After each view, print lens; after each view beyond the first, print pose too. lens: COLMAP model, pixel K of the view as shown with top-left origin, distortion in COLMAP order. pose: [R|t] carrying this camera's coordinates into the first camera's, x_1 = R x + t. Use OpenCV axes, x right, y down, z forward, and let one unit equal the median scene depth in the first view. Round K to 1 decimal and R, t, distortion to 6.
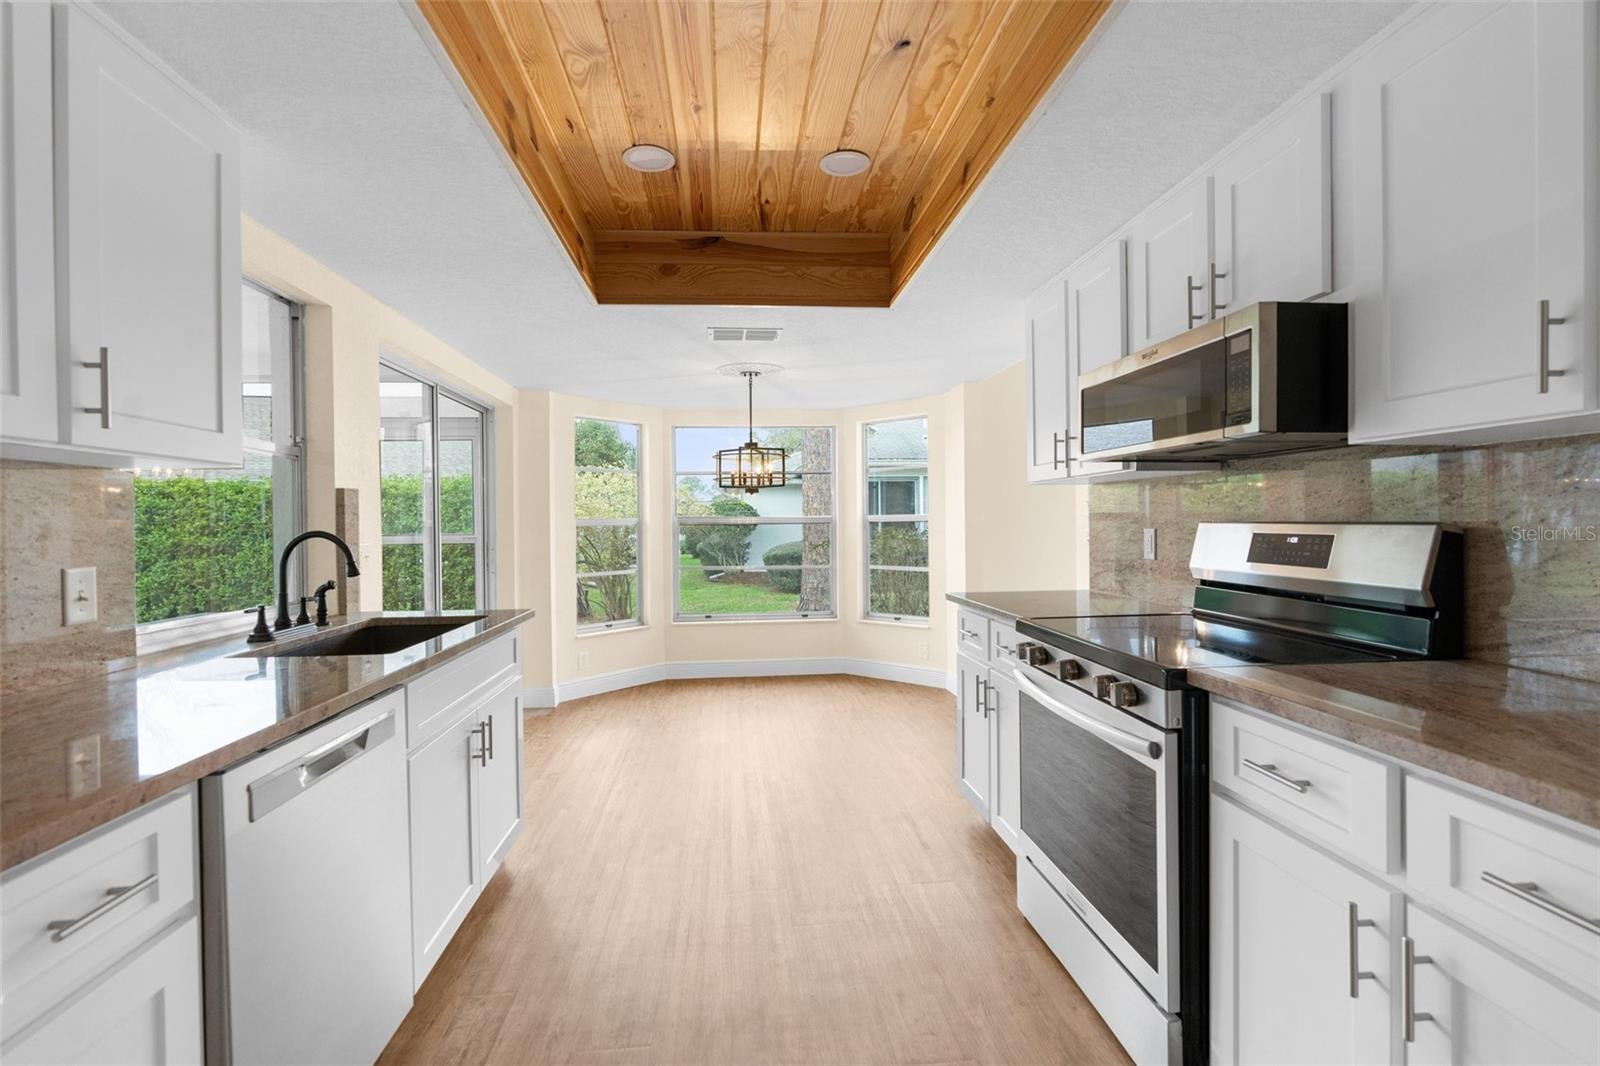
lens RADIAL K [[723.7, 0, 796.0], [0, 723.7, 529.6], [0, 0, 1]] dist [-0.007921, 0.001048]
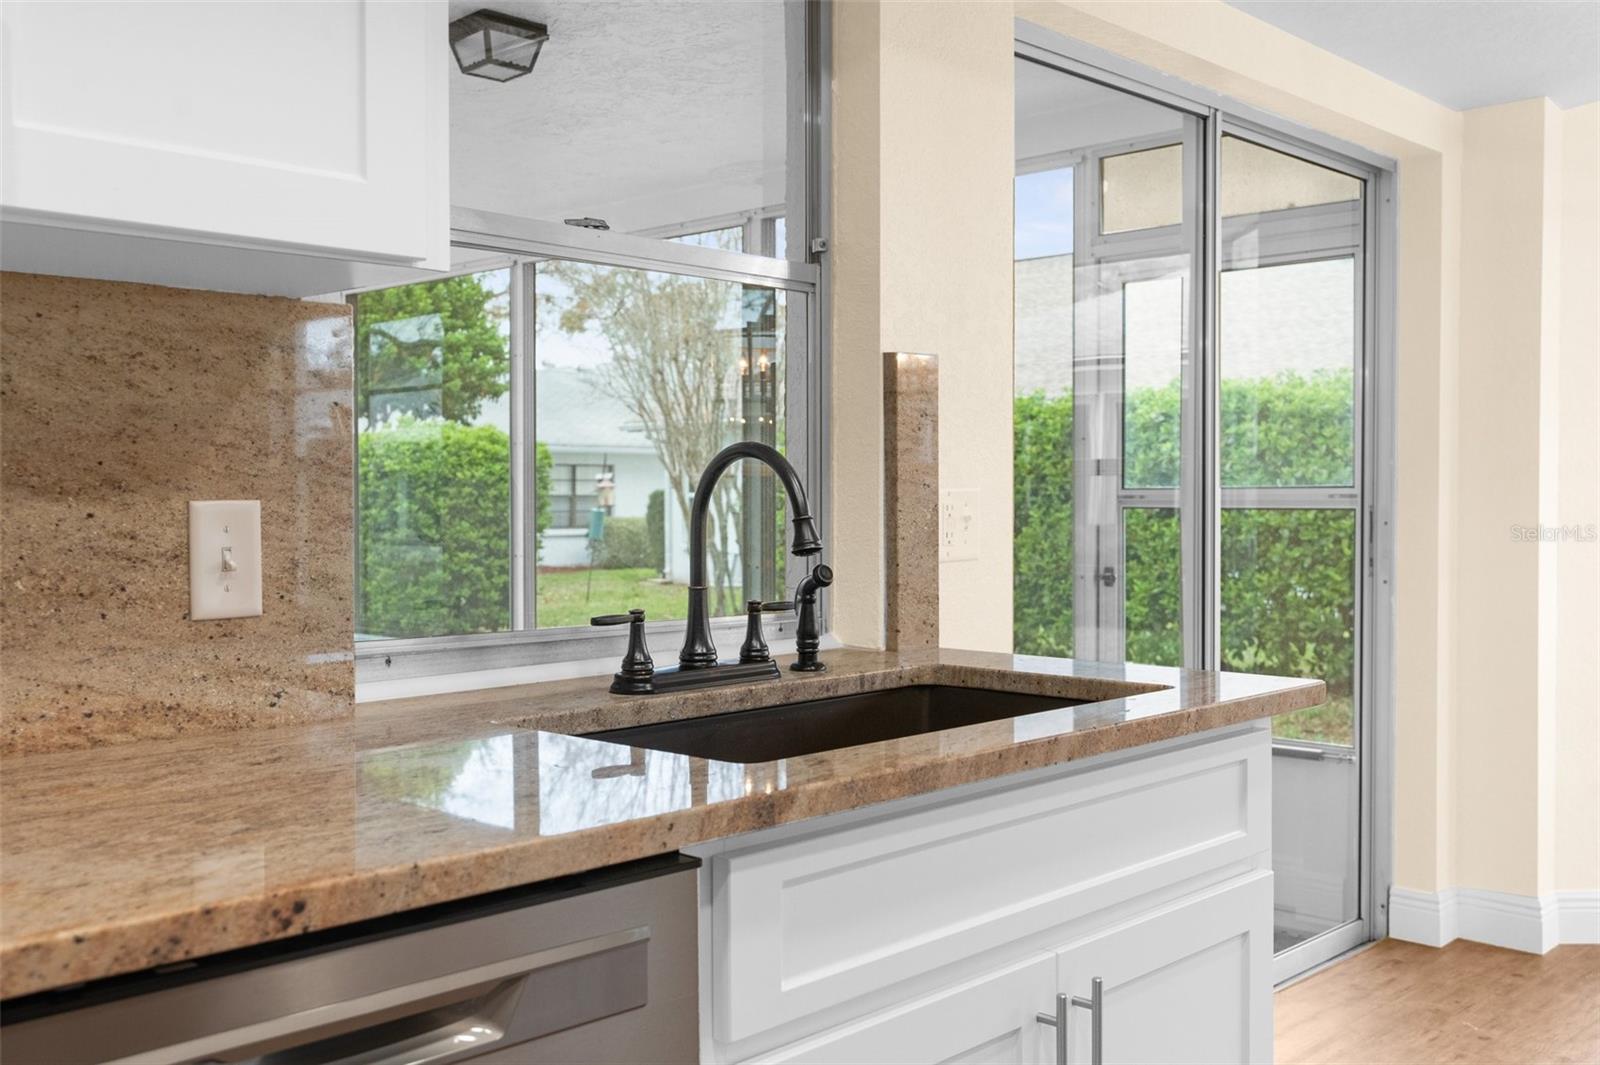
lens RADIAL K [[1559.0, 0, 800.0], [0, 1559.0, 532.5], [0, 0, 1]] dist [-0.001290, -0.005845]
pose [[0.656842, 0.027528, -0.753525, 0.031497], [-0.011600, 0.999584, 0.026405, 0.027961], [0.753939, -0.008603, 0.656889, 0.401112]]
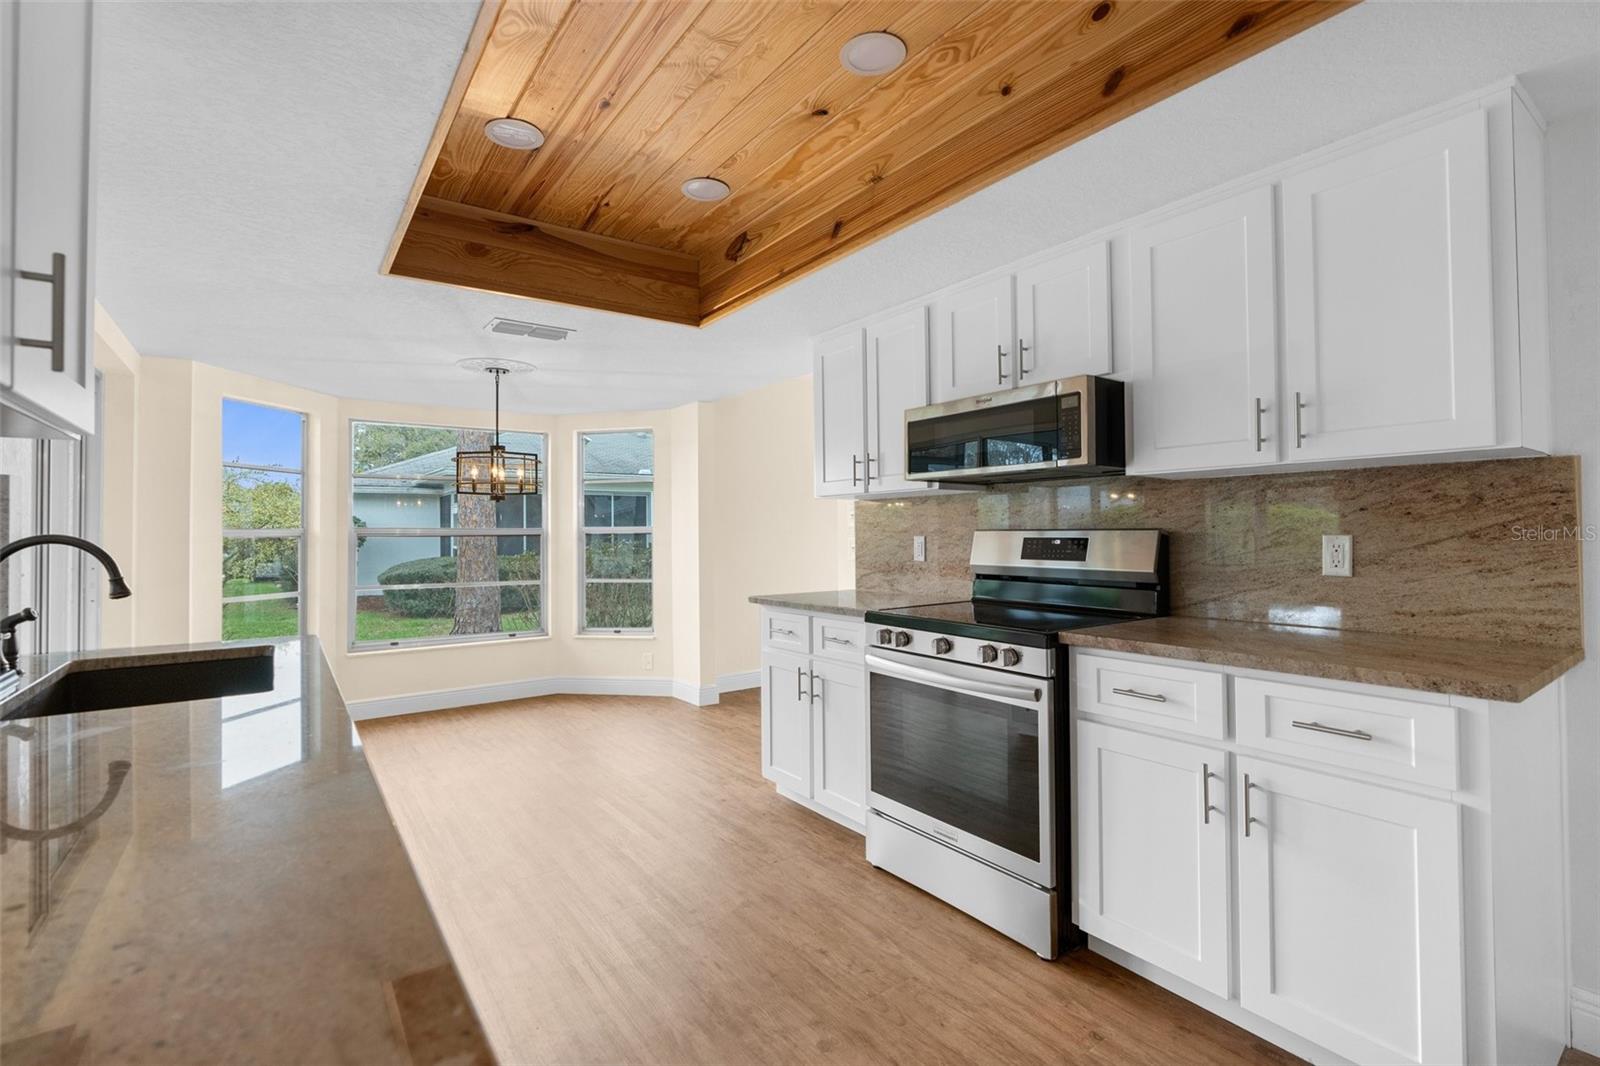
lens RADIAL K [[728.5, 0, 802.7], [0, 728.5, 523.2], [0, 0, 1]] dist [-0.008555, 0.000135]
pose [[0.859903, 0.010893, 0.510341, -0.370906], [0.005231, 0.999532, -0.030148, 0.014726], [-0.510431, 0.028594, 0.859443, 0.028491]]
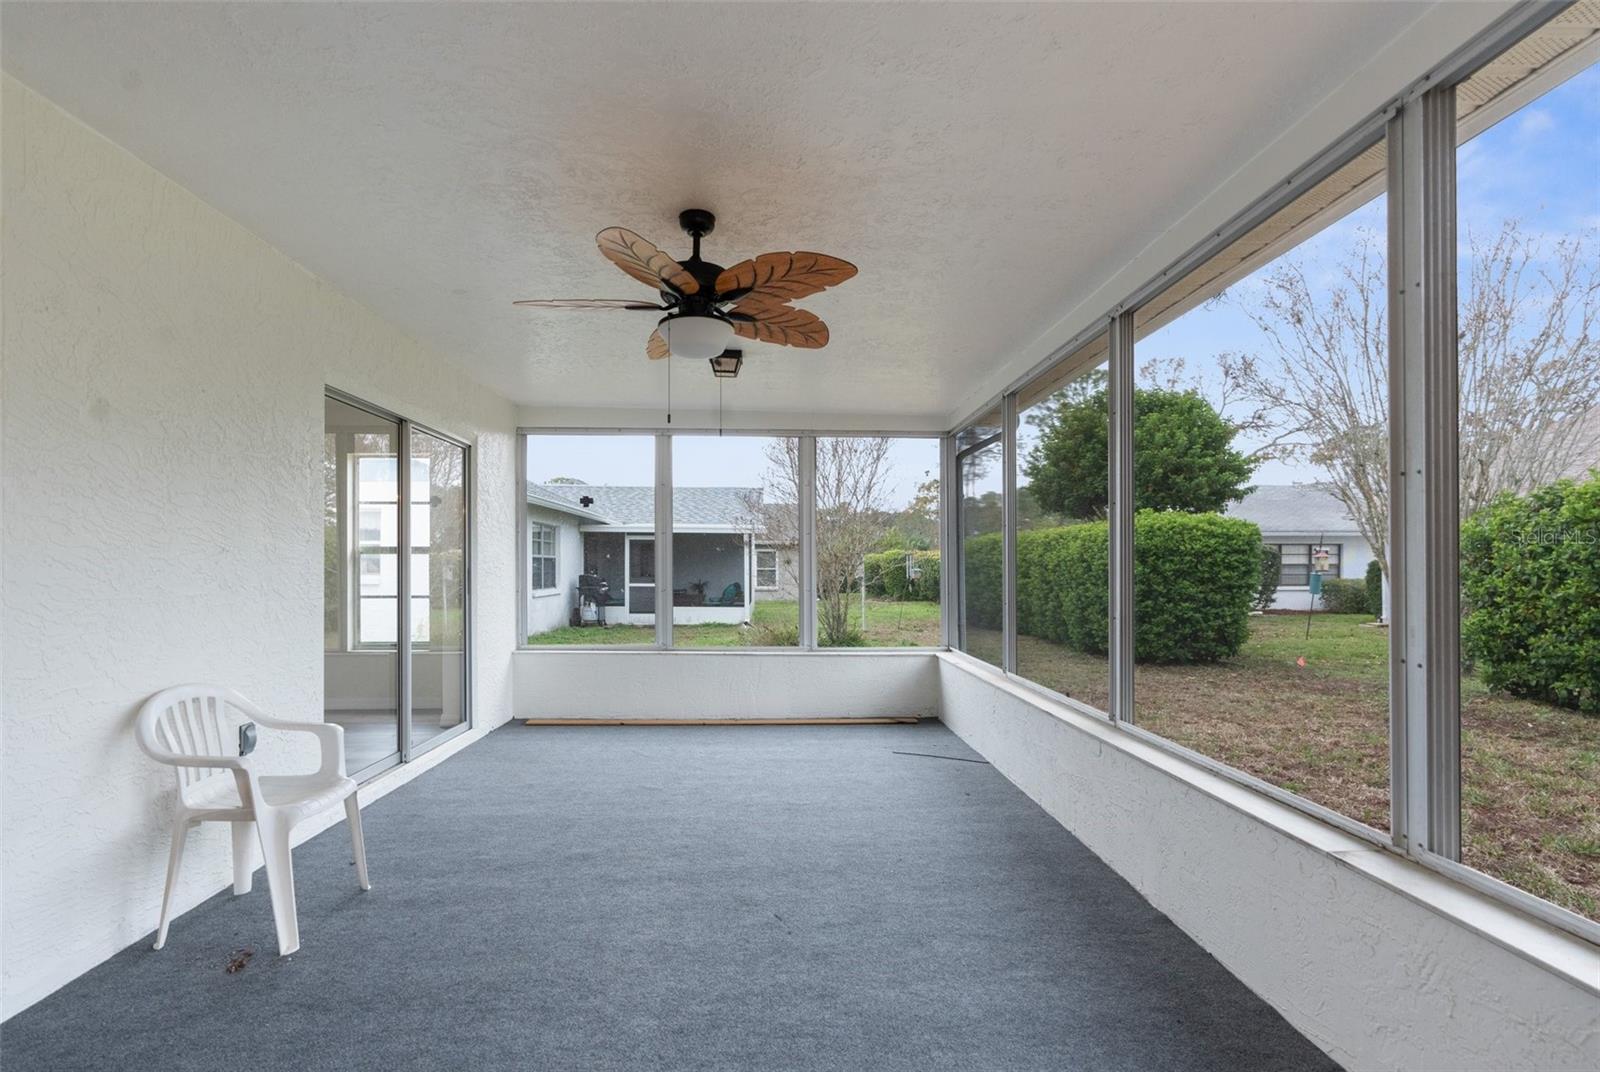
lens RADIAL K [[747.5, 0, 802.5], [0, 747.5, 557.0], [0, 0, 1]] dist [-0.002060, -0.000130]
pose [[-0.043105, -0.001050, -0.999070, -1.267396], [-0.007855, 0.999969, -0.000712, 0.051763], [0.999040, 0.007817, -0.043112, 1.518484]]
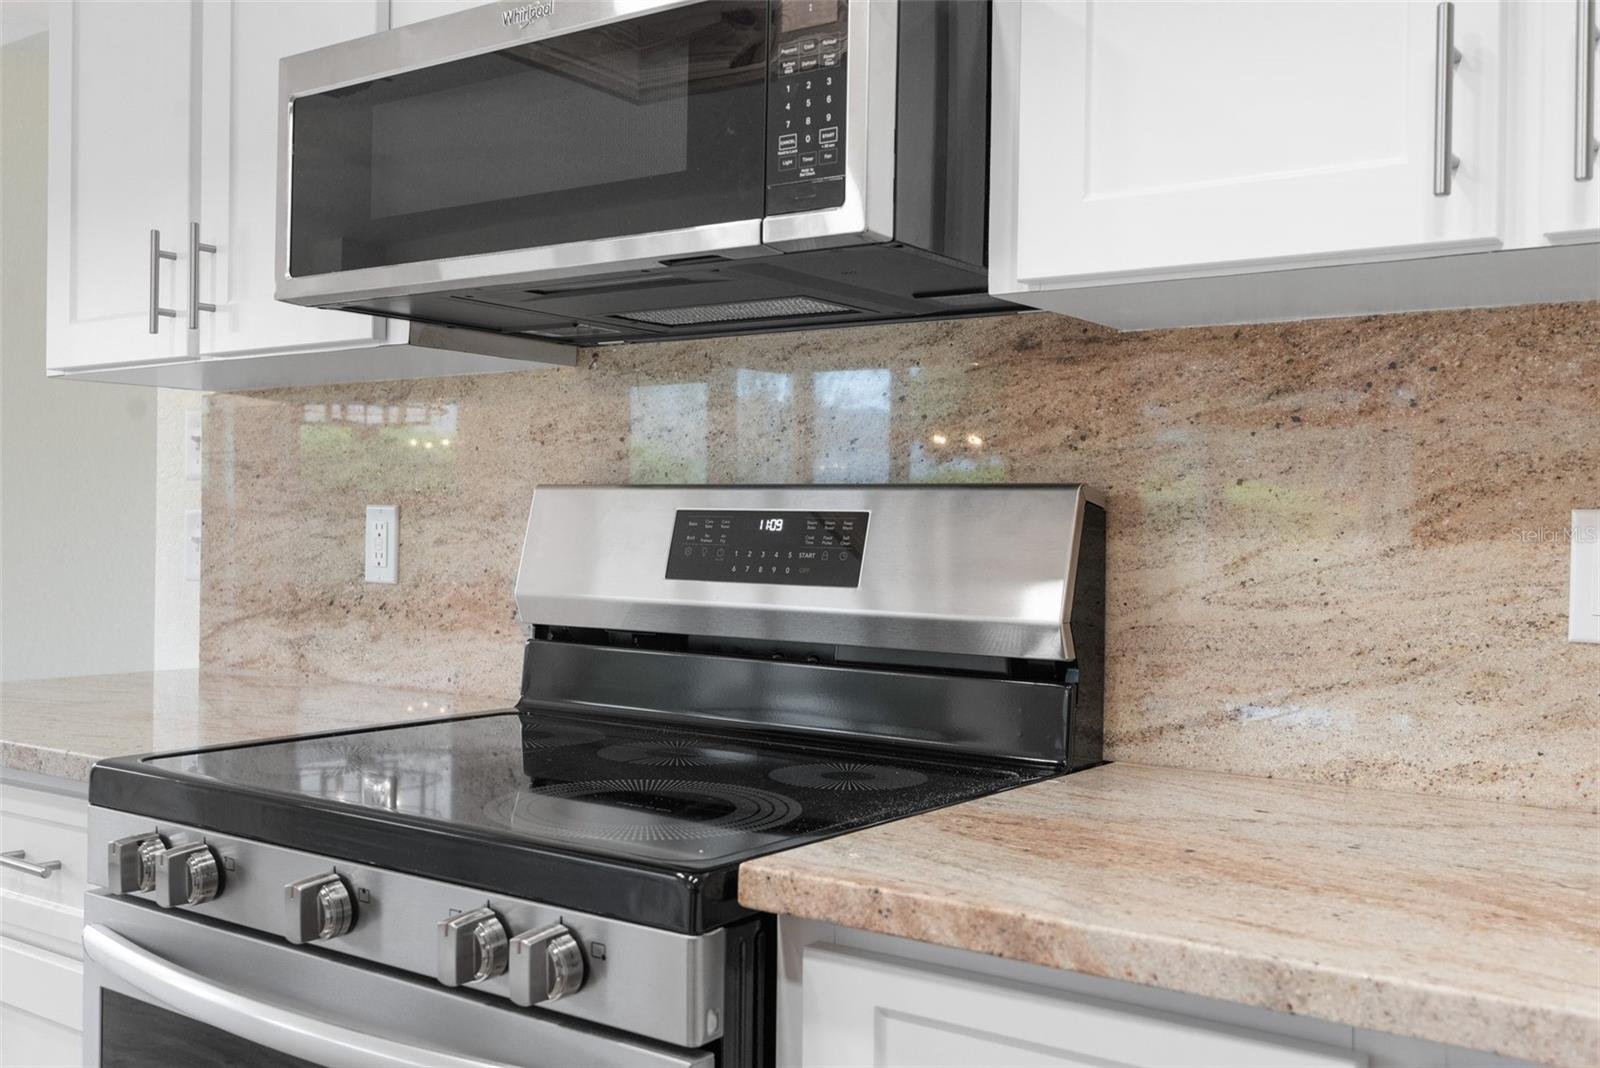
lens RADIAL K [[1559.0, 0, 800.0], [0, 1559.0, 534.0], [0, 0, 1]] dist [-0.001290, -0.005845]
pose [[0.656869, 0.016085, 0.753834, -0.010921], [-0.011447, 0.999870, -0.011360, 0.024628], [-0.753918, -0.001167, 0.656967, 0.296055]]
